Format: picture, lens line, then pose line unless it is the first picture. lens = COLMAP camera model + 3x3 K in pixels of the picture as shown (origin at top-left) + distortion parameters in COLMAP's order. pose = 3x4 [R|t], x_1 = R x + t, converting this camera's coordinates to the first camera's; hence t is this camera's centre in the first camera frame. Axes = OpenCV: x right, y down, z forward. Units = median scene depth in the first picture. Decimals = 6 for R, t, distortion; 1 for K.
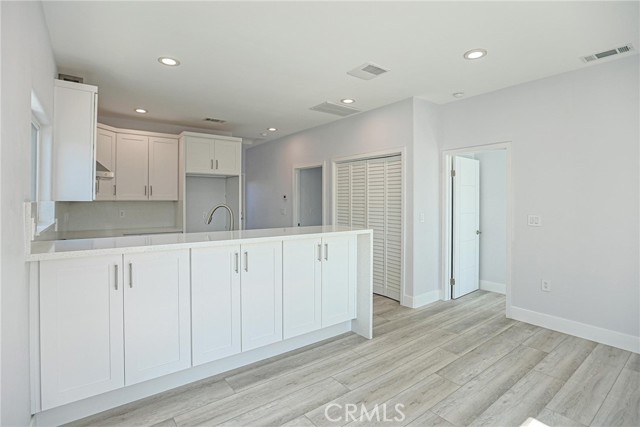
lens RADIAL K [[312.7, 0, 318.8], [0, 312.7, 208.8], [0, 0, 1]] dist [-0.049099, 0.018444]
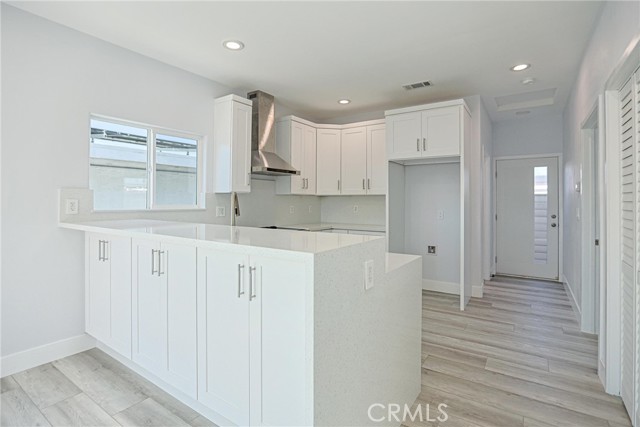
lens RADIAL K [[319.1, 0, 318.0], [0, 319.1, 198.9], [0, 0, 1]] dist [-0.017608, 0.001336]
pose [[0.319159, -0.003944, -0.947693, 0.527543], [-0.025503, 0.999593, -0.012749, 0.004363], [0.947358, 0.028238, 0.318929, 0.906132]]
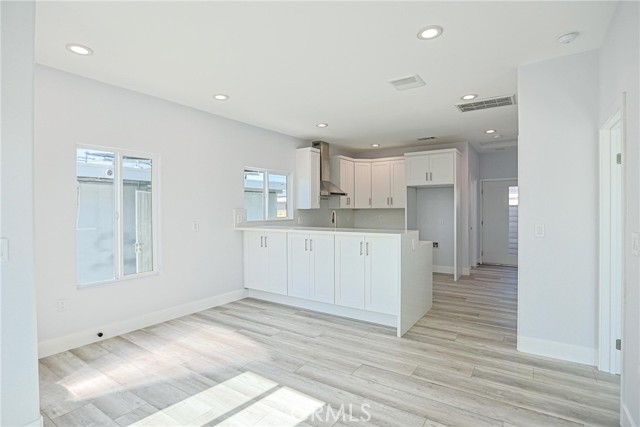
lens RADIAL K [[325.7, 0, 312.3], [0, 325.7, 210.7], [0, 0, 1]] dist [-0.023240, 0.002010]
pose [[0.311394, -0.001578, -0.950279, 1.157024], [-0.016043, 0.999847, -0.006918, -0.000143], [0.950145, 0.017399, 0.311321, 0.374056]]
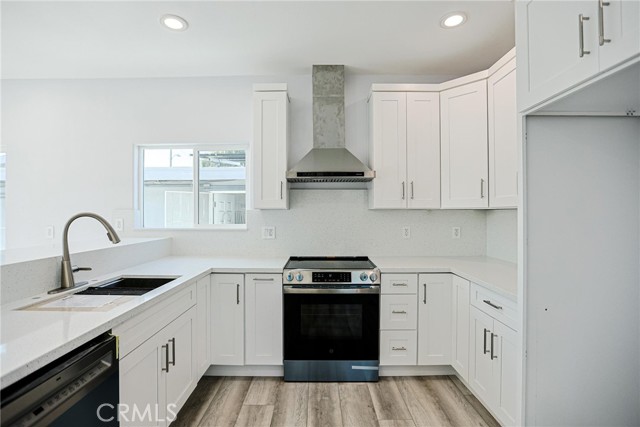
lens RADIAL K [[312.7, 0, 318.8], [0, 312.7, 208.8], [0, 0, 1]] dist [-0.049099, 0.018444]
pose [[-0.598136, -0.003483, -0.801387, -0.099926], [-0.015783, 0.999848, 0.007435, -0.038594], [0.801239, 0.017096, -0.598100, 1.678692]]
